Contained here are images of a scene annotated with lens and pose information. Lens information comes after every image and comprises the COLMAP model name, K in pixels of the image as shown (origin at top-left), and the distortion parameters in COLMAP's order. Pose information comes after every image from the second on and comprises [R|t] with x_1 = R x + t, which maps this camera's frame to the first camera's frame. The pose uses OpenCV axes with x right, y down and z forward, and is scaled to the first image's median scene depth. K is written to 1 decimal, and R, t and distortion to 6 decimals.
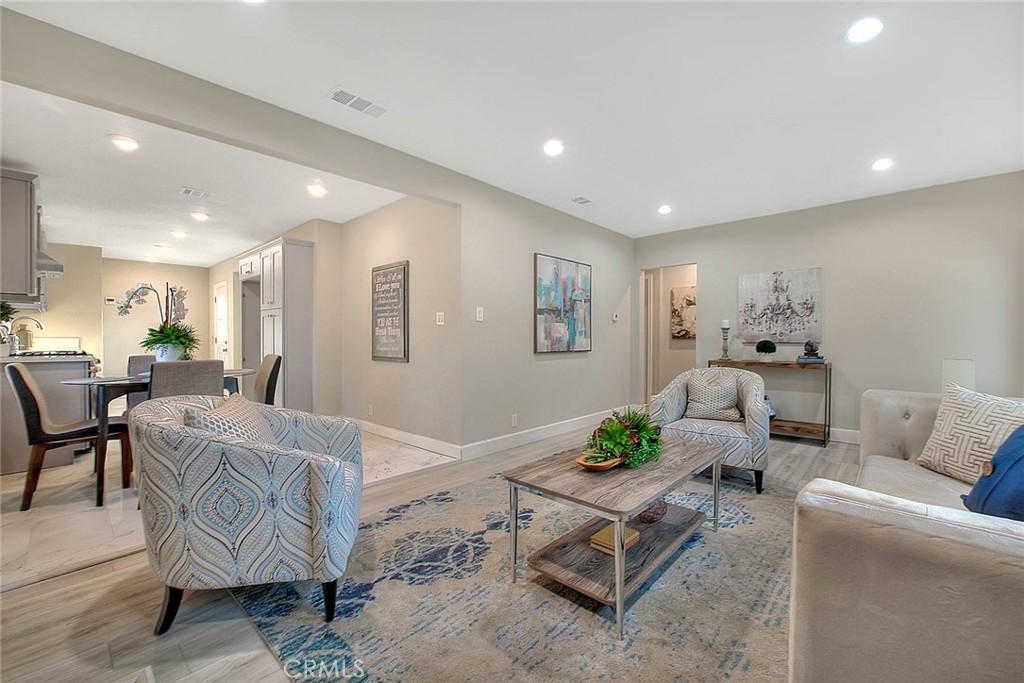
lens RADIAL K [[418.6, 0, 506.2], [0, 418.6, 341.3], [0, 0, 1]] dist [-0.001890, -0.001049]
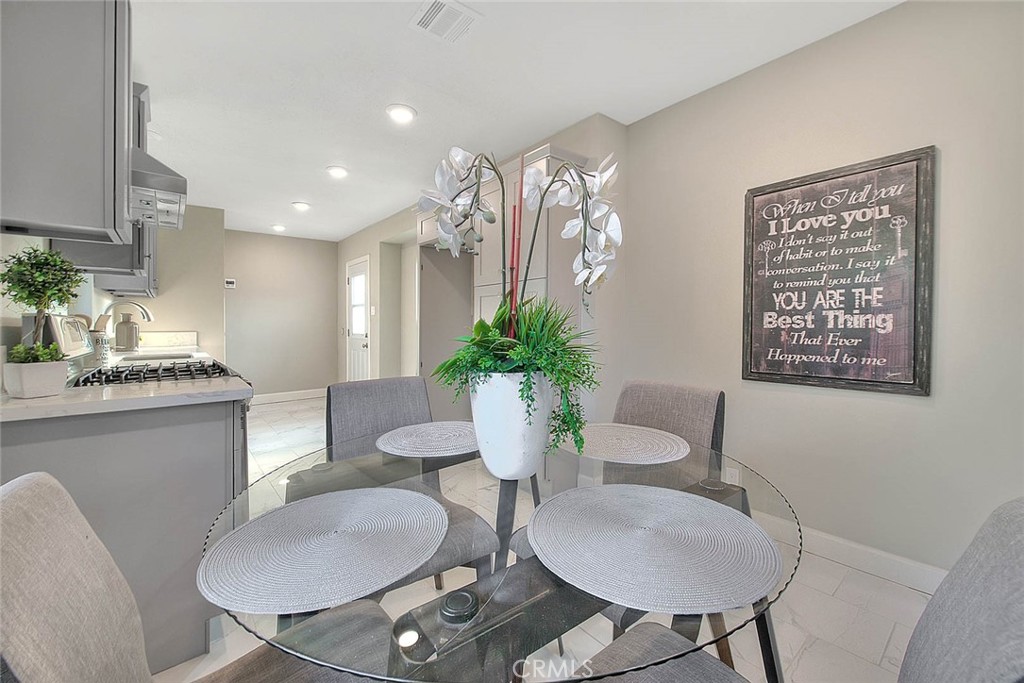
lens RADIAL K [[418.6, 0, 512.2], [0, 418.6, 326.4], [0, 0, 1]] dist [-0.001890, -0.001049]
pose [[0.990839, -0.005114, -0.134951, -0.586370], [0.004353, 0.999973, -0.005935, -0.017145], [0.134978, 0.005293, 0.990834, 0.540969]]
